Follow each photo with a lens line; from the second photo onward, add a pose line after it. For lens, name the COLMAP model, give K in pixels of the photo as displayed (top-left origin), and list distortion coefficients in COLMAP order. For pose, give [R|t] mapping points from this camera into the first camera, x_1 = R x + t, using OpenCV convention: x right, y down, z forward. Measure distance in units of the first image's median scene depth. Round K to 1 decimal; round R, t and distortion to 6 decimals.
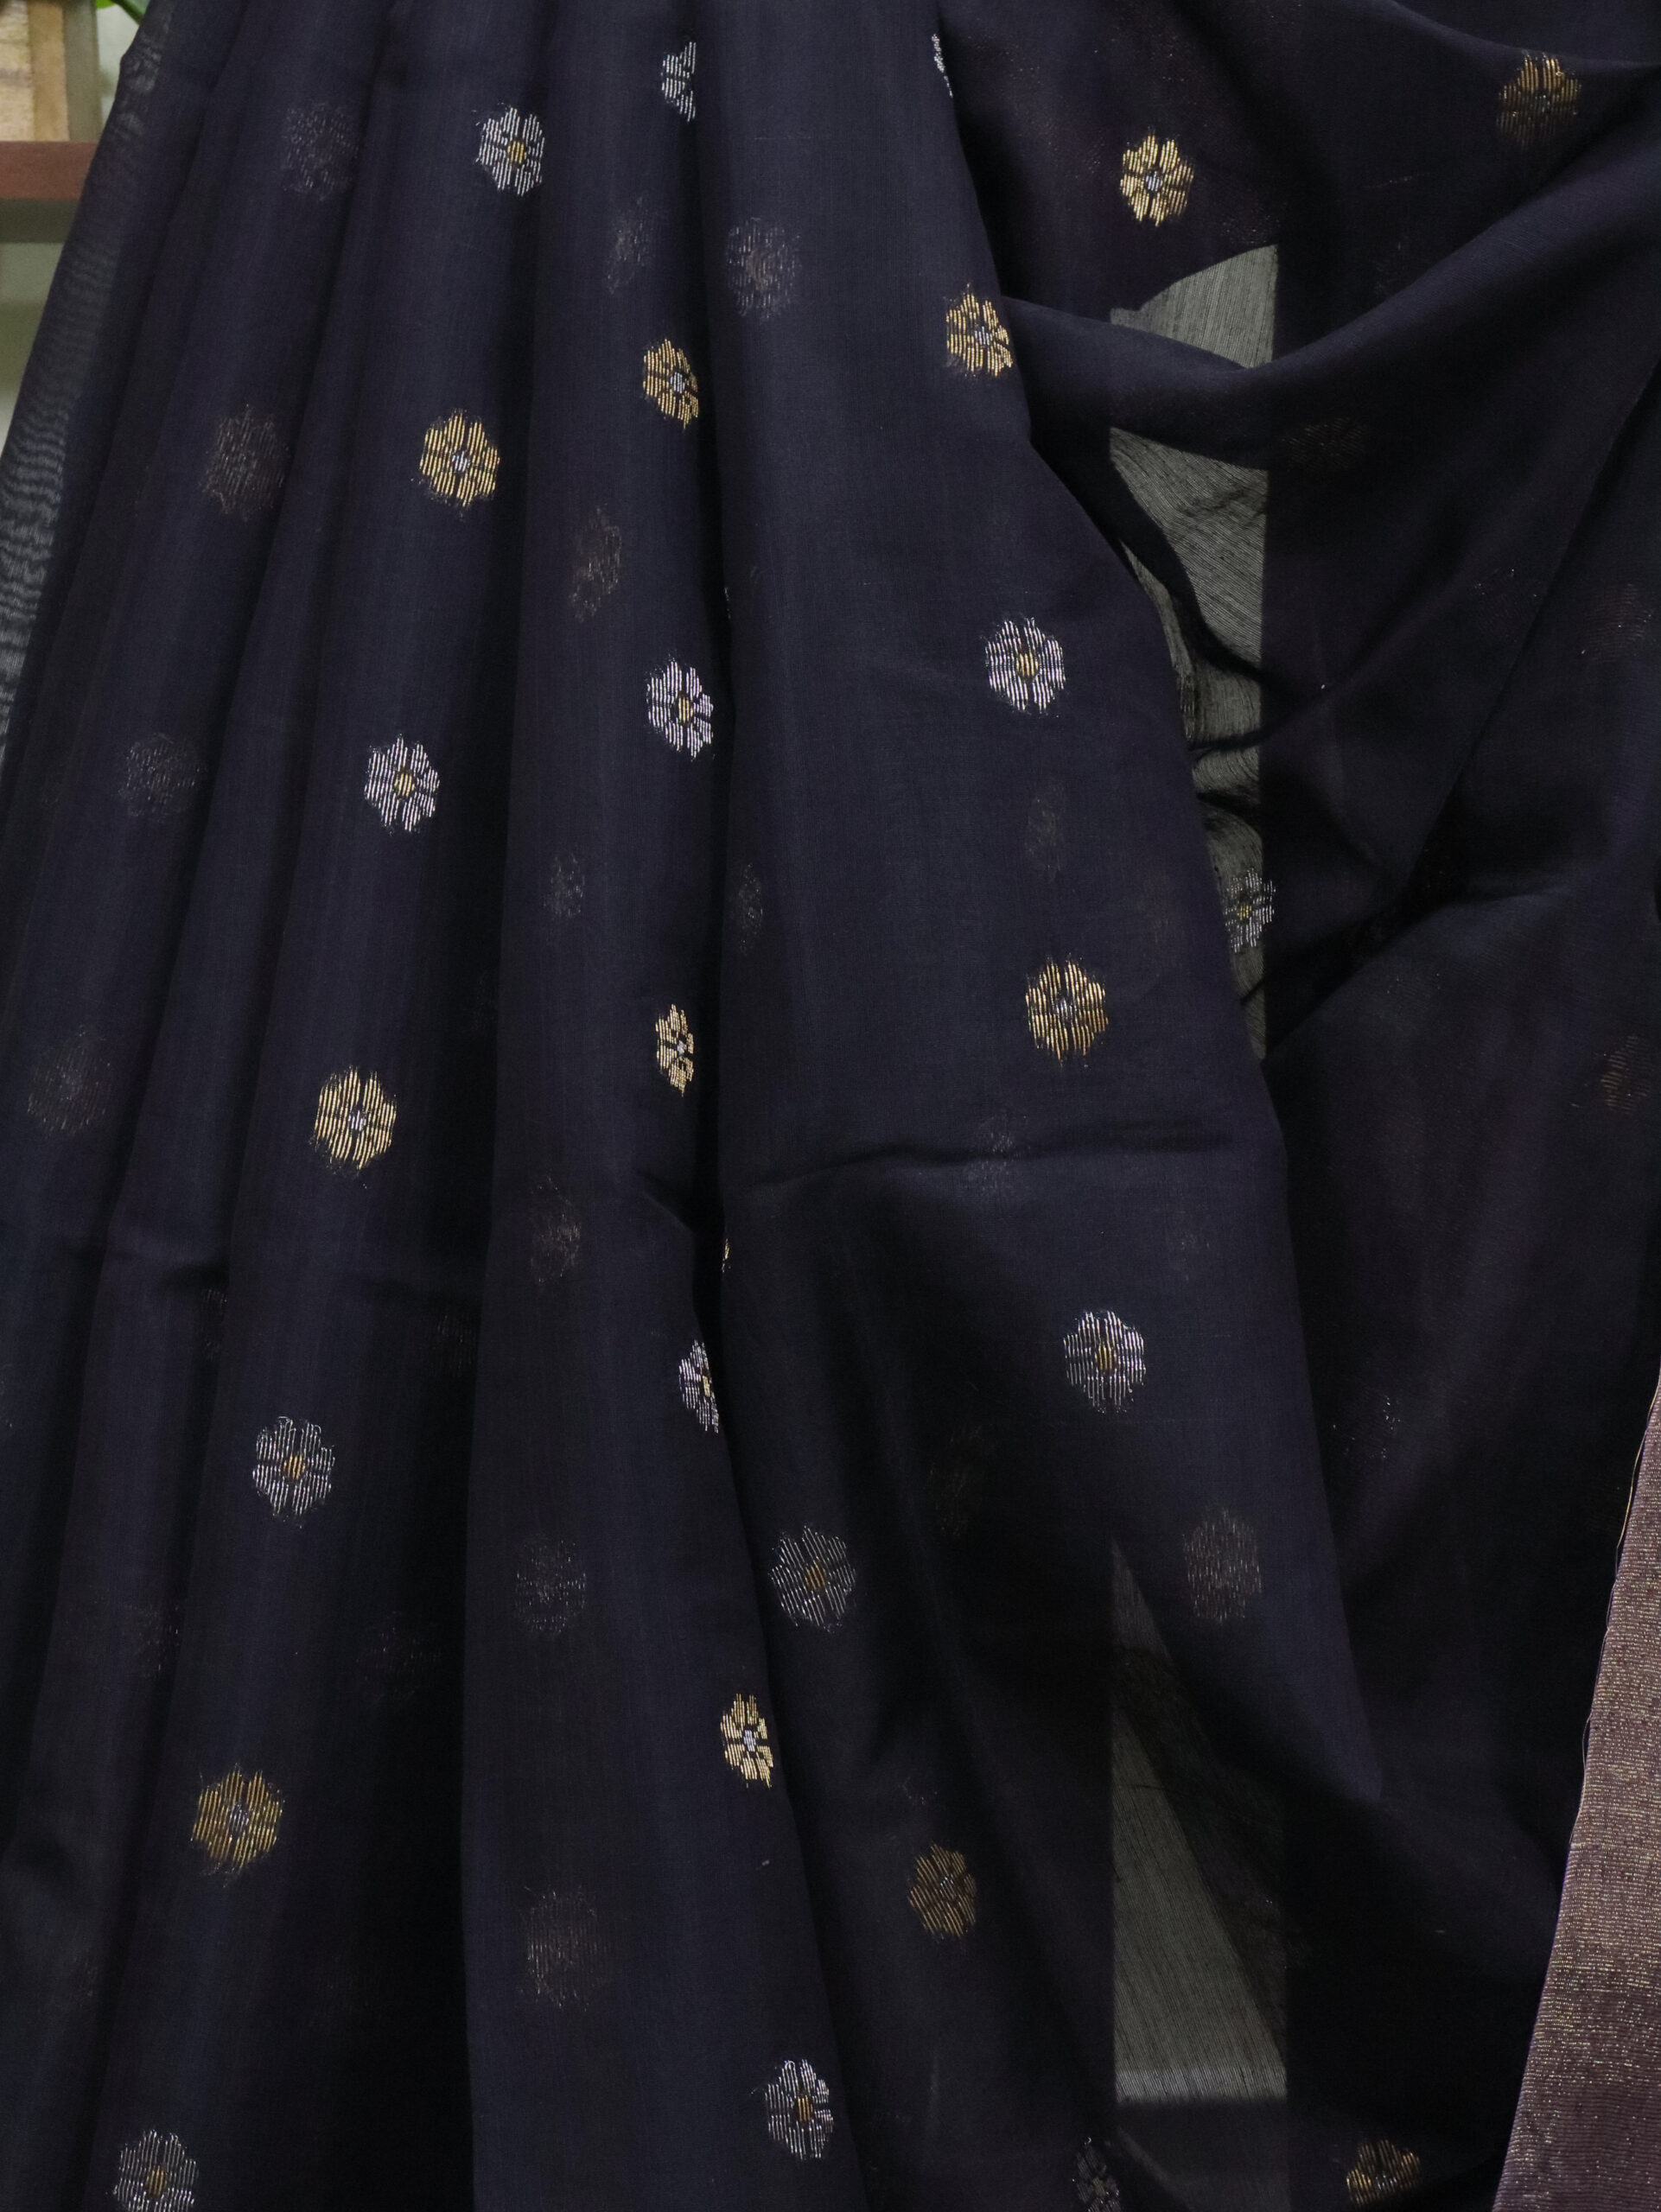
lens RADIAL K [[5154.2, 0, 830.5], [0, 5154.2, 1106.0], [0, 0, 1]] dist [0.220367, 0.336216]
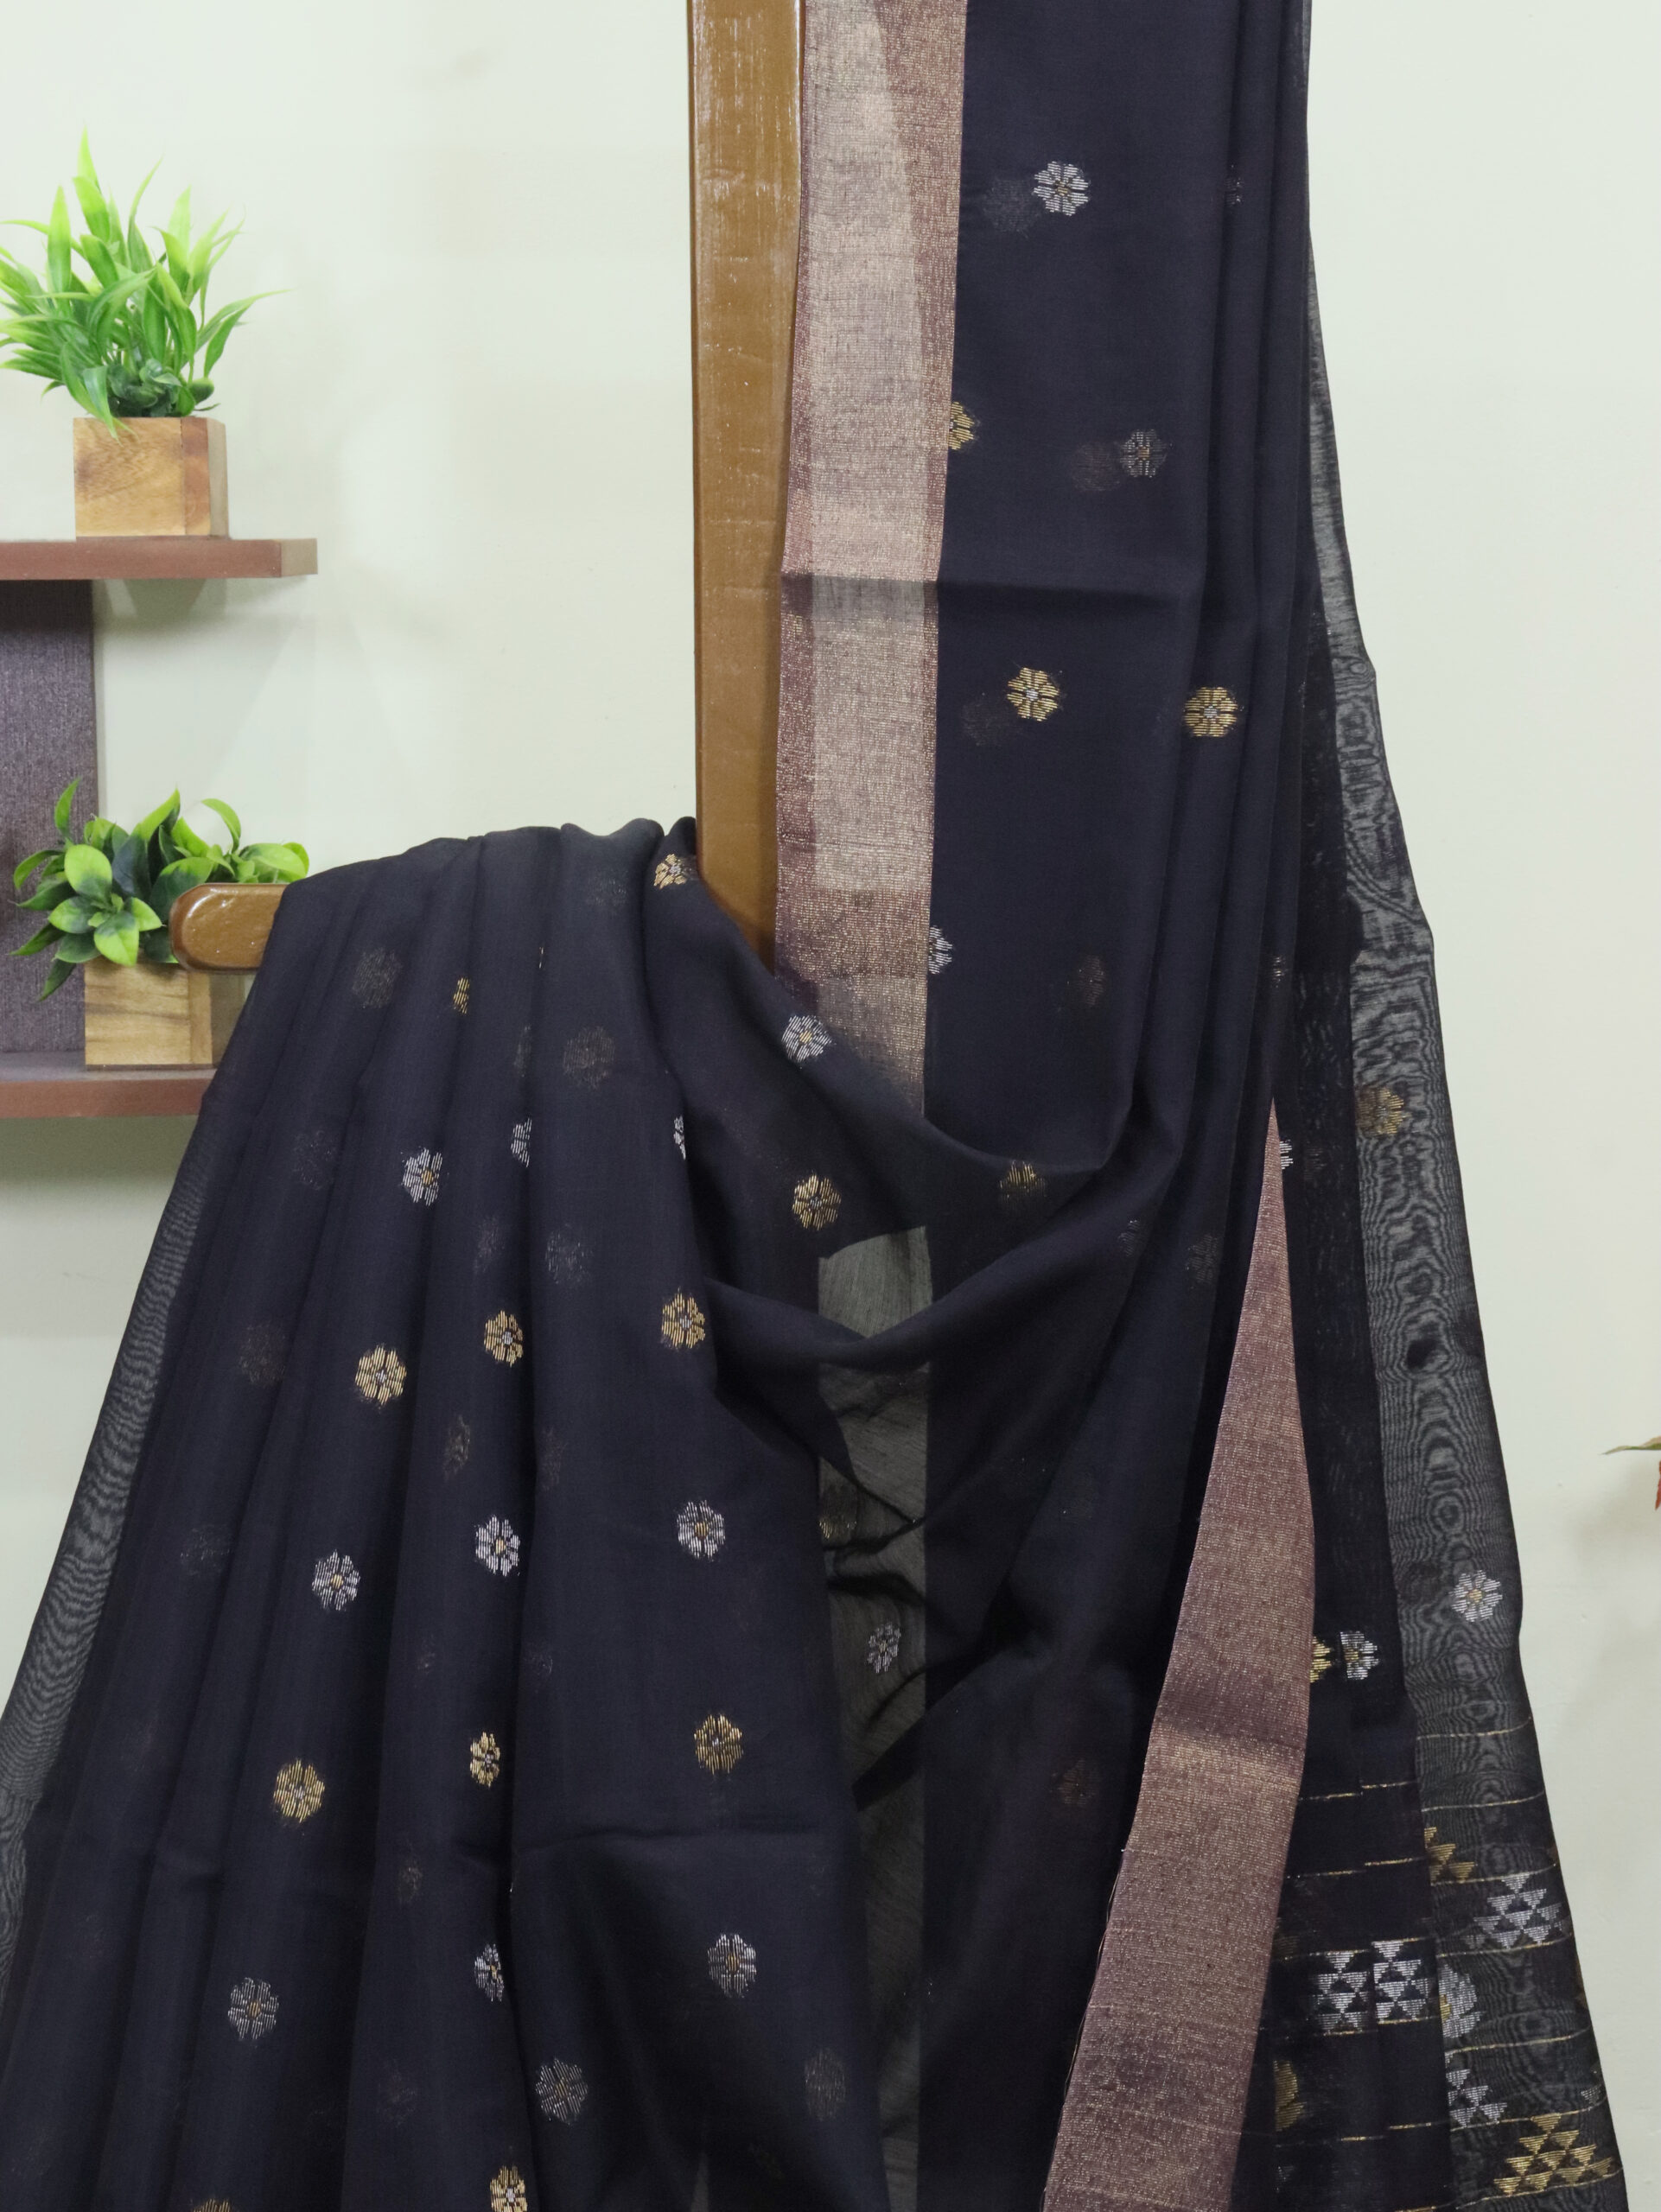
lens RADIAL K [[5299.6, 0, 830.5], [0, 5299.6, 1106.0], [0, 0, 1]] dist [0.258651, 0.180844]
pose [[0.994204, 0.014314, -0.106549, 0.253086], [-0.015497, 0.999827, -0.010283, -0.200361], [0.106384, 0.011875, 0.994254, -0.665165]]
